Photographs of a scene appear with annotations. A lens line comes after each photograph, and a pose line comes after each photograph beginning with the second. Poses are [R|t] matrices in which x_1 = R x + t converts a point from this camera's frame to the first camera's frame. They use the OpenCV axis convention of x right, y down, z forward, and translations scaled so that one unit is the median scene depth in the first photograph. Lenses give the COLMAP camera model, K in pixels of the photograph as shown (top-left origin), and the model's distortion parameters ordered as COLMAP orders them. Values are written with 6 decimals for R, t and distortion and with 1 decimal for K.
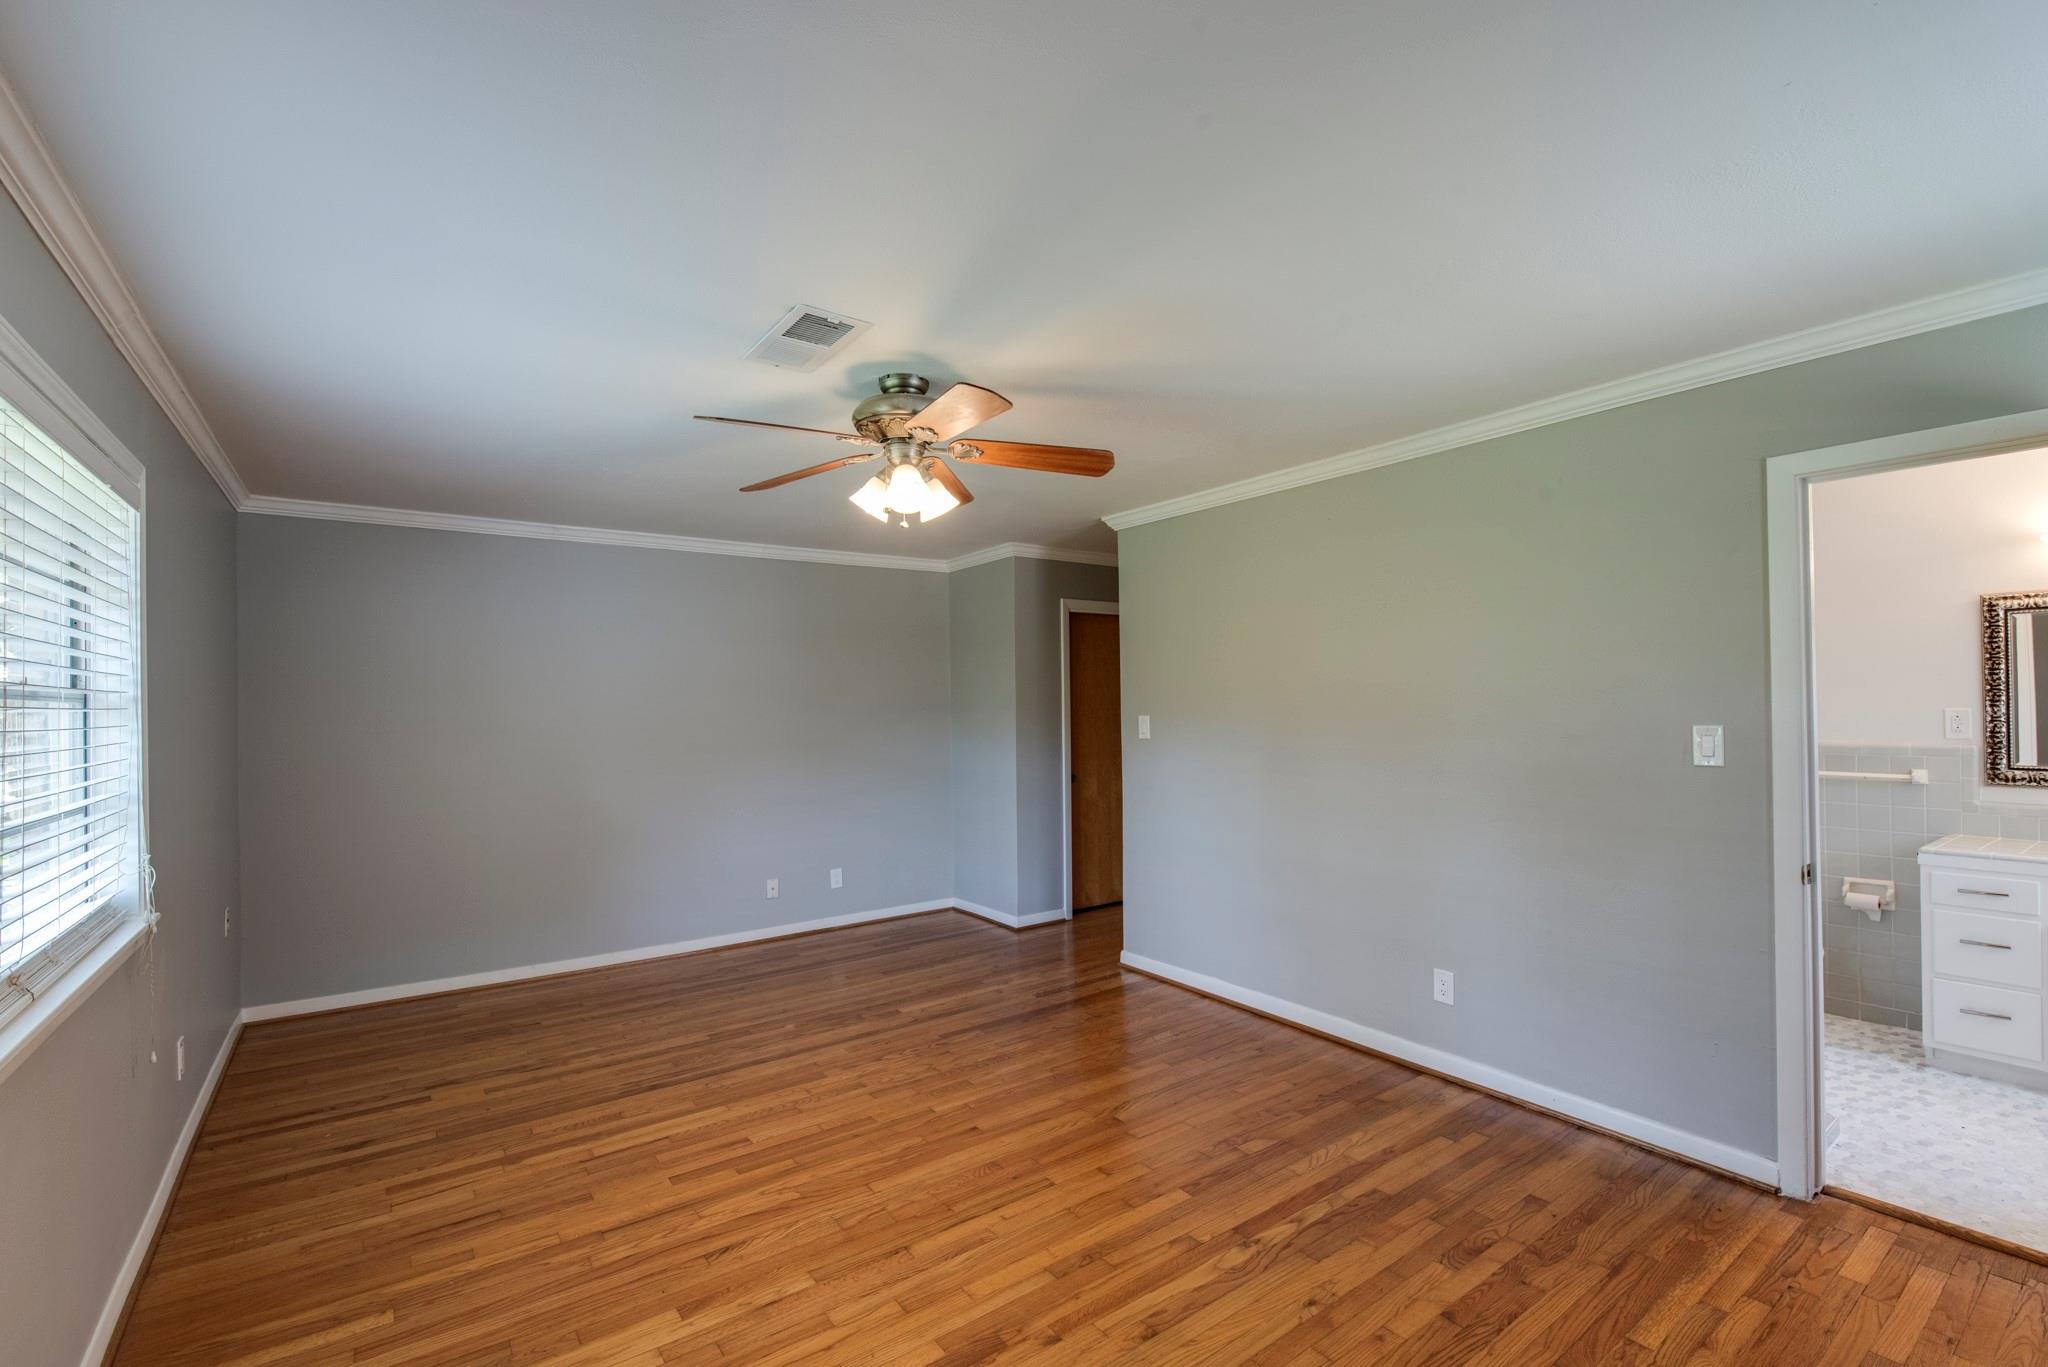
lens RADIAL K [[898.7, 0, 1027.5], [0, 898.7, 700.7], [0, 0, 1]] dist [0.001039, -0.009586]
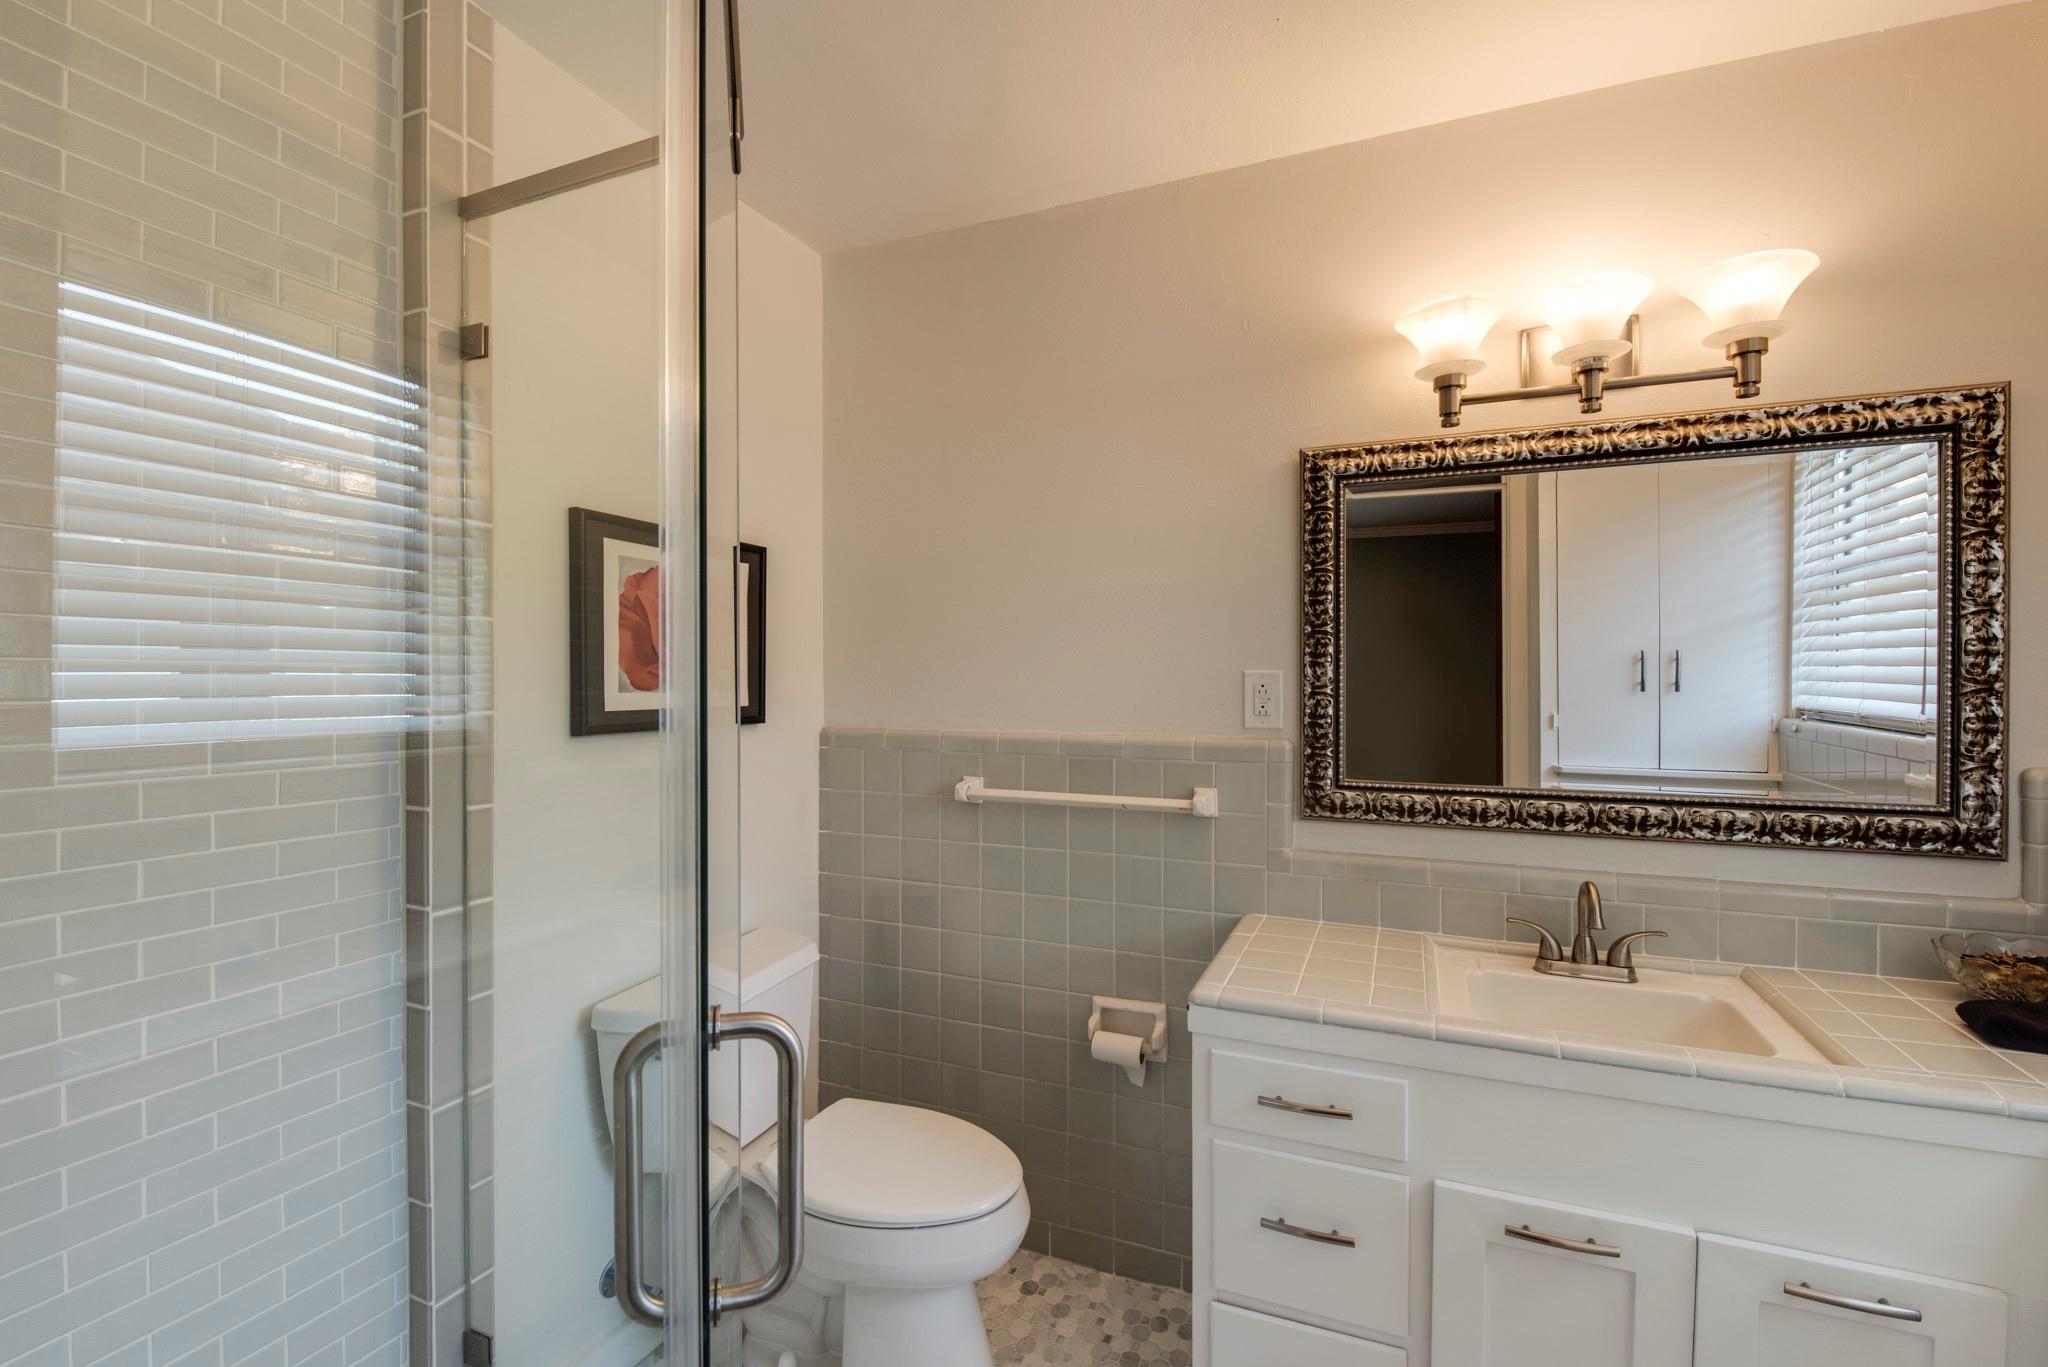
lens RADIAL K [[886.1, 0, 1012.7], [0, 886.1, 681.9], [0, 0, 1]] dist [-0.000140, -0.009916]
pose [[0.859448, 0.015213, 0.510997, 0.674884], [-0.017165, 0.999852, -0.000897, 0.019251], [-0.510935, -0.008000, 0.859582, 0.647988]]
